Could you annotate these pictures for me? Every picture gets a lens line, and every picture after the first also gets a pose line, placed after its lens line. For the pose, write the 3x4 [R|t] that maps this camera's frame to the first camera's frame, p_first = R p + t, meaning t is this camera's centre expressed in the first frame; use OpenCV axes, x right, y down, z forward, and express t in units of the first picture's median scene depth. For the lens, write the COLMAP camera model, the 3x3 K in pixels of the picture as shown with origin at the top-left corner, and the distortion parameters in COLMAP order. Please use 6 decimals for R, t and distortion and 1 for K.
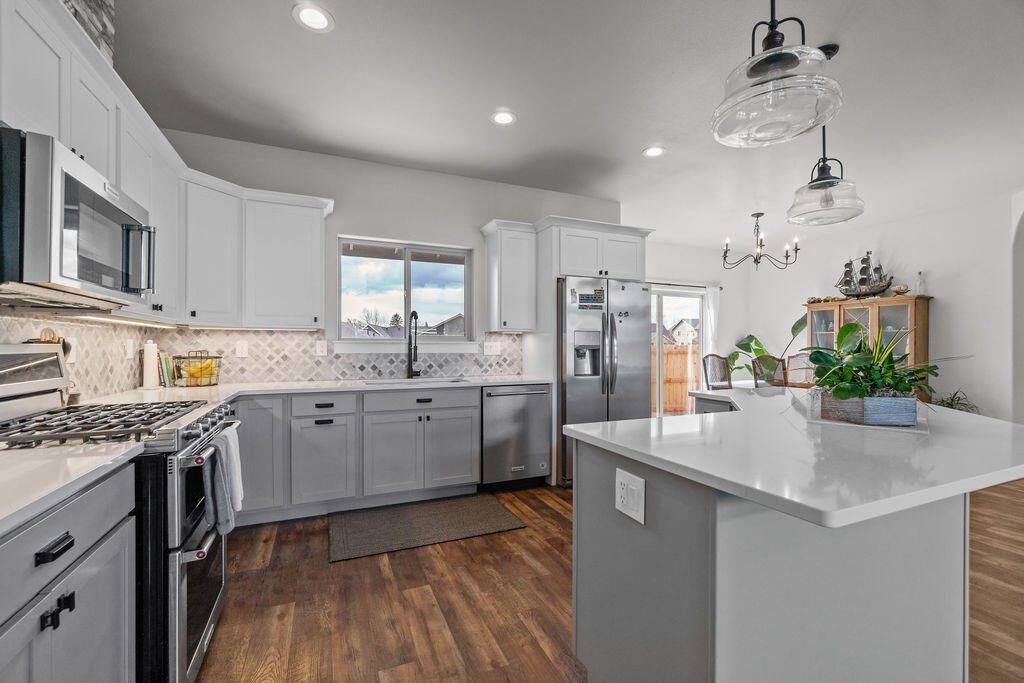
lens RADIAL K [[442.7, 0, 518.3], [0, 442.7, 345.1], [0, 0, 1]] dist [-0.001780, 0.002534]
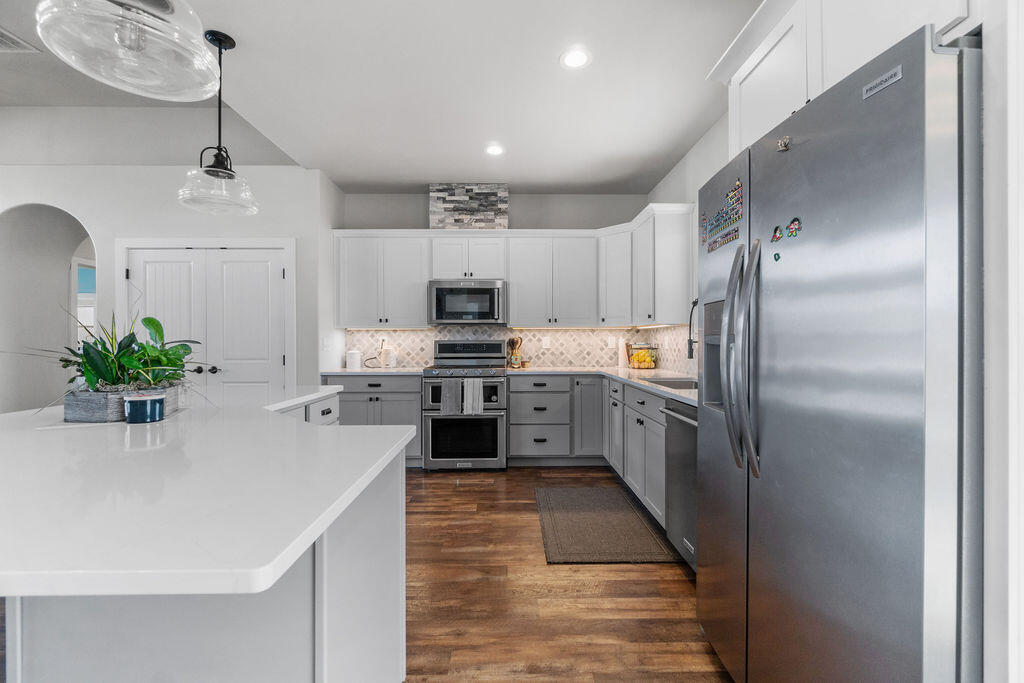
lens RADIAL K [[442.7, 0, 514.5], [0, 442.7, 343.6], [0, 0, 1]] dist [-0.001780, 0.002534]
pose [[-0.395390, 0.002183, -0.918511, 0.542453], [0.002565, 0.999996, 0.001272, 0.006344], [0.918510, -0.001853, -0.395394, 0.874109]]
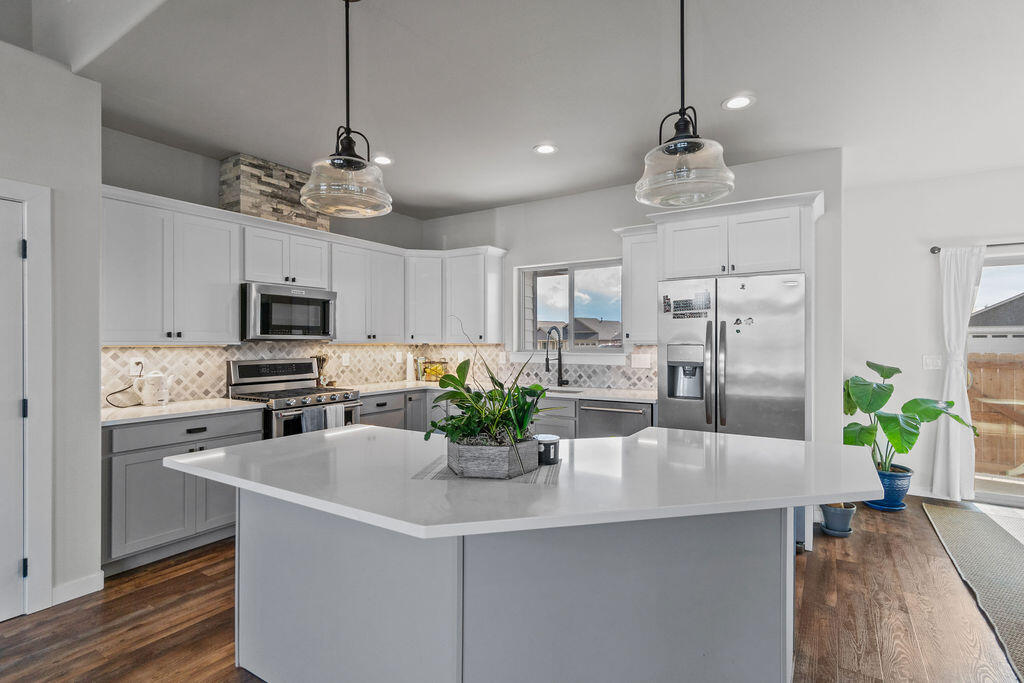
lens RADIAL K [[503.7, 0, 518.6], [0, 503.7, 345.3], [0, 0, 1]] dist [0.002039, 0.000736]
pose [[0.559141, 0.003310, -0.829066, 0.676210], [0.004026, 0.999969, 0.006707, -0.033350], [0.829063, -0.007088, 0.559111, 0.187206]]
